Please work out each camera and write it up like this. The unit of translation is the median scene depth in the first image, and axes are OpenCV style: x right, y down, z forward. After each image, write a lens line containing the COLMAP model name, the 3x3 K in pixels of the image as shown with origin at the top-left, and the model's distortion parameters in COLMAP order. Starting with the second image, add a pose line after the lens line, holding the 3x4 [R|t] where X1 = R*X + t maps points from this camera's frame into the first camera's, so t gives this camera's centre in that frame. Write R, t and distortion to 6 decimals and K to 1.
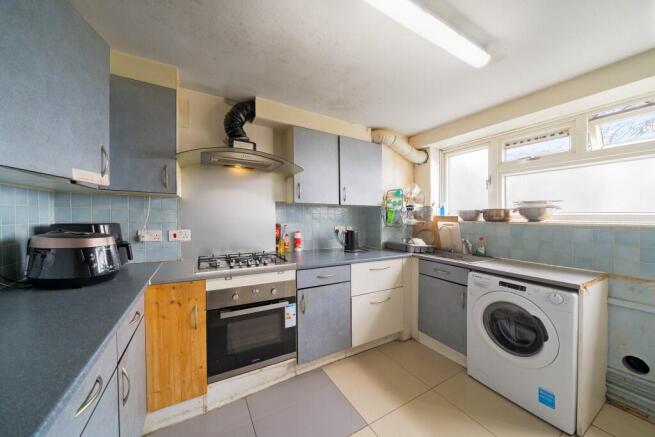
lens RADIAL K [[228.4, 0, 326.1], [0, 228.4, 216.2], [0, 0, 1]] dist [-0.000137, -0.000025]
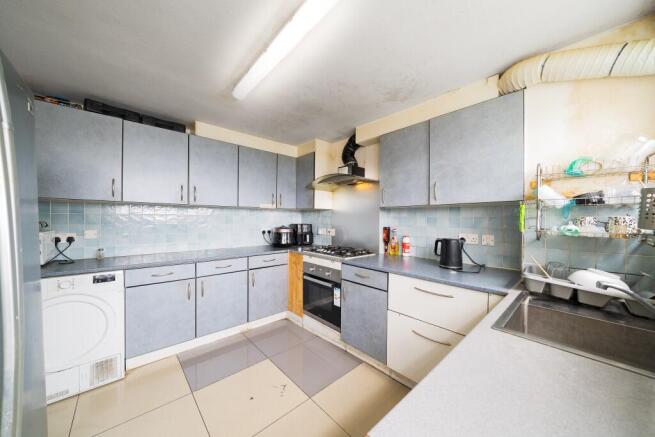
lens RADIAL K [[228.4, 0, 326.2], [0, 228.4, 222.2], [0, 0, 1]] dist [-0.000137, -0.000025]
pose [[0.213793, -0.000619, -0.976879, 1.014999], [-0.003090, 0.999994, -0.001310, 0.015105], [0.976874, 0.003299, 0.213789, 0.622497]]
